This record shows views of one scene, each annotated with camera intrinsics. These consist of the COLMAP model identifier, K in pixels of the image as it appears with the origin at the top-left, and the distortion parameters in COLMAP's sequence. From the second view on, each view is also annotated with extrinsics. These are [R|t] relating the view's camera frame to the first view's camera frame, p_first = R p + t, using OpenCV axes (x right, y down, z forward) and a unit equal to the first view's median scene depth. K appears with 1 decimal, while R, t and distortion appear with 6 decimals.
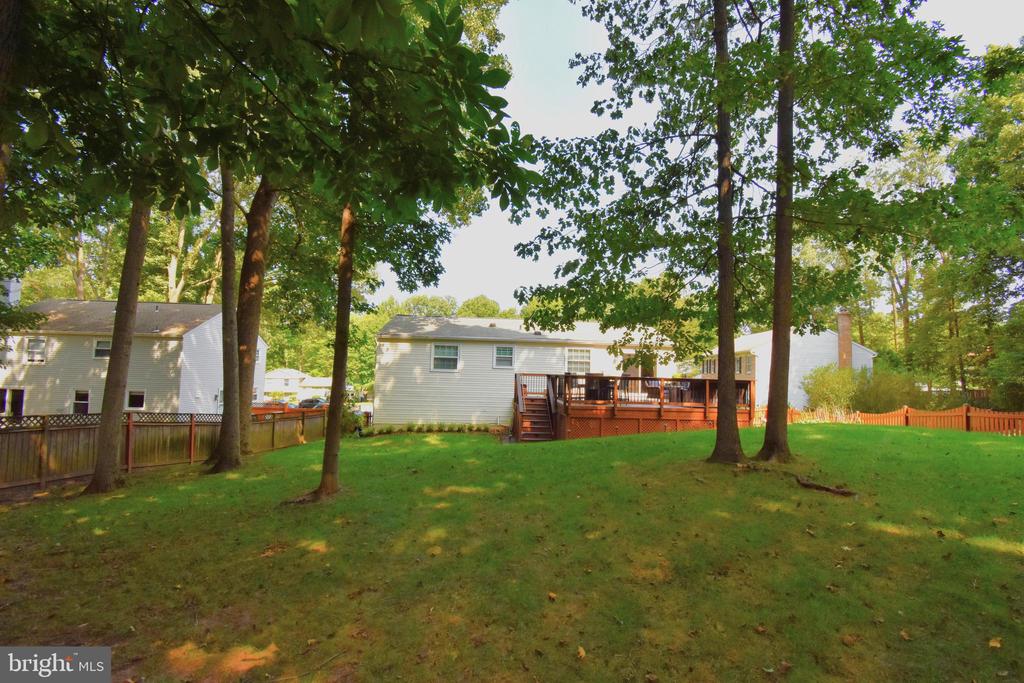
lens RADIAL K [[460.1, 0, 516.9], [0, 460.1, 341.8], [0, 0, 1]] dist [-0.000970, -0.018547]
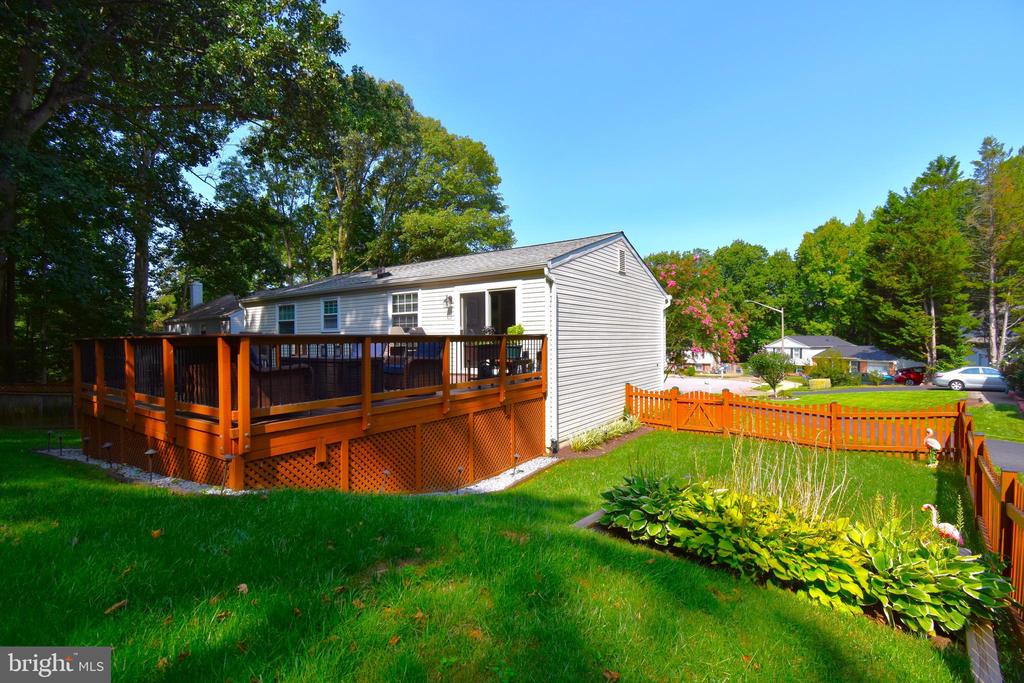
lens RADIAL K [[460.1, 0, 516.9], [0, 460.1, 341.8], [0, 0, 1]] dist [-0.000970, -0.018547]
pose [[0.779076, -0.030114, -0.626205, 0.627879], [0.072086, 0.996524, 0.041761, 0.064137], [0.622771, -0.077675, 0.778539, 0.632257]]
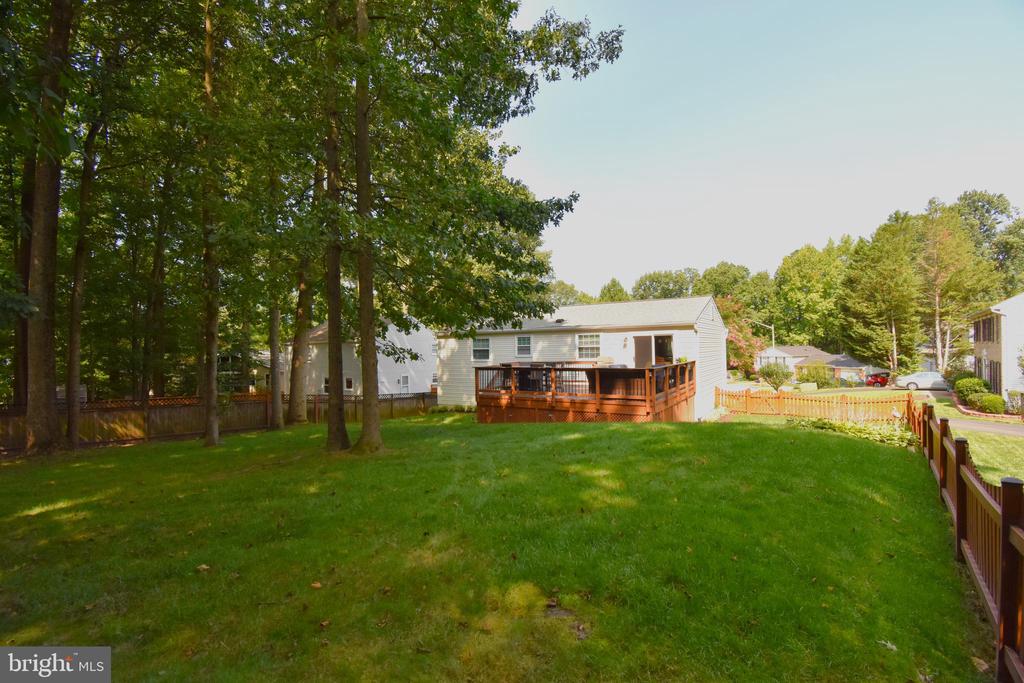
lens RADIAL K [[458.1, 0, 512.0], [0, 458.1, 341.5], [0, 0, 1]] dist [-0.001927, -0.020408]
pose [[0.803969, -0.051326, -0.592451, 0.593802], [0.081294, 0.996401, 0.023996, -0.006681], [0.589088, -0.067455, 0.805249, 0.111237]]
